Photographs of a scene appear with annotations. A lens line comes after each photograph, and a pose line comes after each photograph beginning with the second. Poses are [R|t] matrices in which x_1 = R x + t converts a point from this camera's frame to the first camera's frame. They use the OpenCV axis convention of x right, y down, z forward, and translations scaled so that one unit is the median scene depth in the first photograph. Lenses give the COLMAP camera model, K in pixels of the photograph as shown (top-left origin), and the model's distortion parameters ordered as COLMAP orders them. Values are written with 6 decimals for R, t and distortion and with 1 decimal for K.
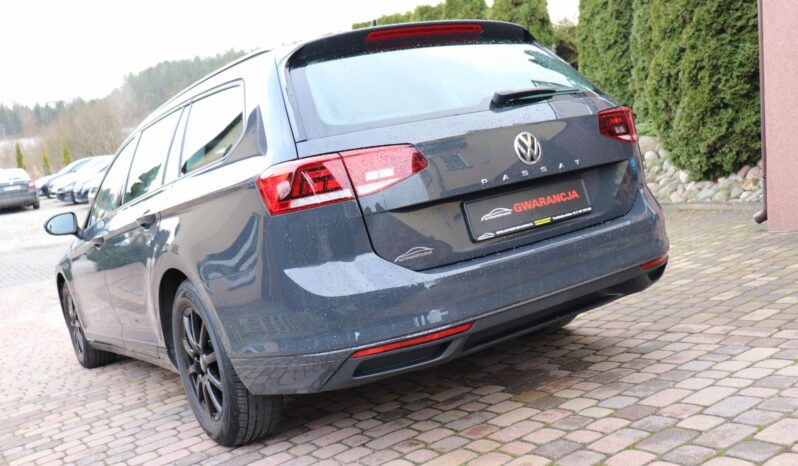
lens RADIAL K [[775.5, 0, 399.0], [0, 775.5, 233.0], [0, 0, 1]] dist [-0.142328, 0.213578]
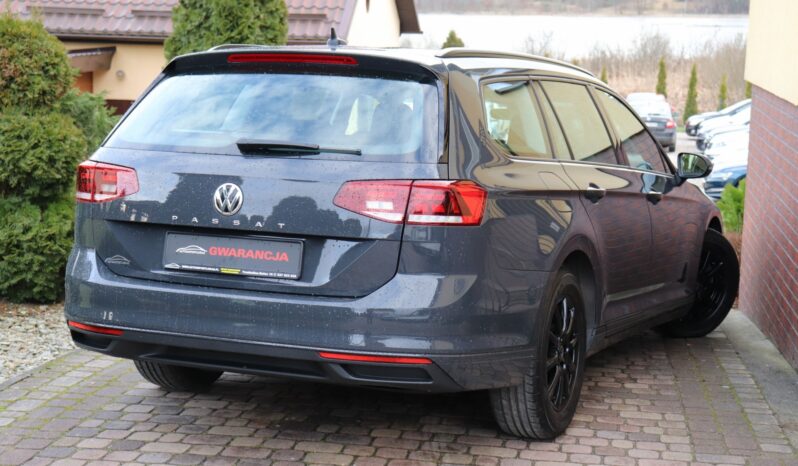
lens RADIAL K [[1418.6, 0, 399.0], [0, 1418.6, 233.0], [0, 0, 1]] dist [0.049088, 0.032286]
pose [[0.546274, 0.273295, -0.791767, 1.801389], [-0.200289, 0.960471, 0.193338, -0.476778], [0.813308, 0.052967, 0.579418, 0.074588]]
